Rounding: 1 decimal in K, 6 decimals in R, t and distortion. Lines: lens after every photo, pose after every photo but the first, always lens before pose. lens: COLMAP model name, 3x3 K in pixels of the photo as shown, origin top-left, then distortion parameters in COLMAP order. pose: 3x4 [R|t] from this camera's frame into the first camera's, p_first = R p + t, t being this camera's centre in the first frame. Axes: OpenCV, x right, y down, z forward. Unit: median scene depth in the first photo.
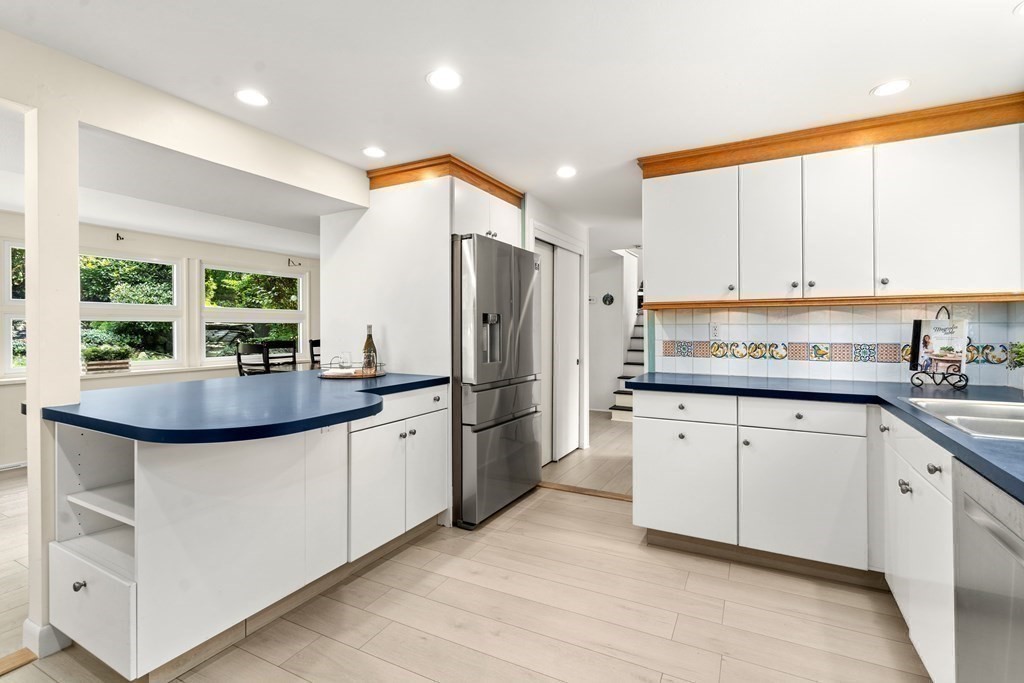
lens RADIAL K [[469.5, 0, 517.6], [0, 469.5, 334.6], [0, 0, 1]] dist [-0.005447, -0.000090]
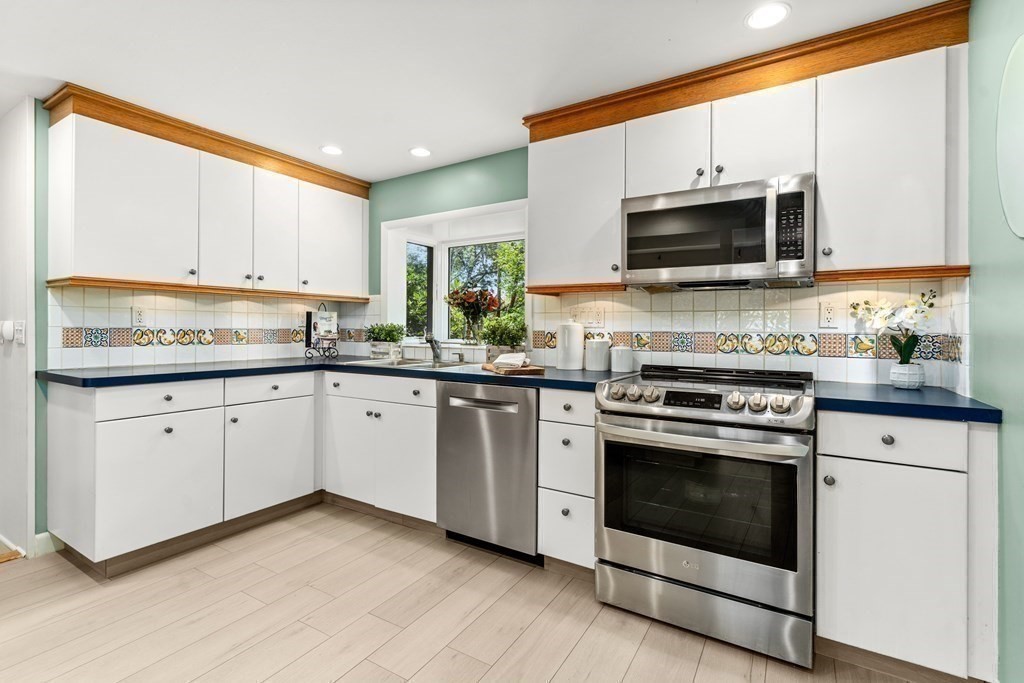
lens RADIAL K [[469.5, 0, 515.8], [0, 469.5, 337.0], [0, 0, 1]] dist [-0.005447, -0.000090]
pose [[0.072475, -0.019943, 0.997171, -0.499105], [-0.000866, 0.999798, 0.020058, 0.015944], [-0.997370, -0.002317, 0.072443, 0.264968]]
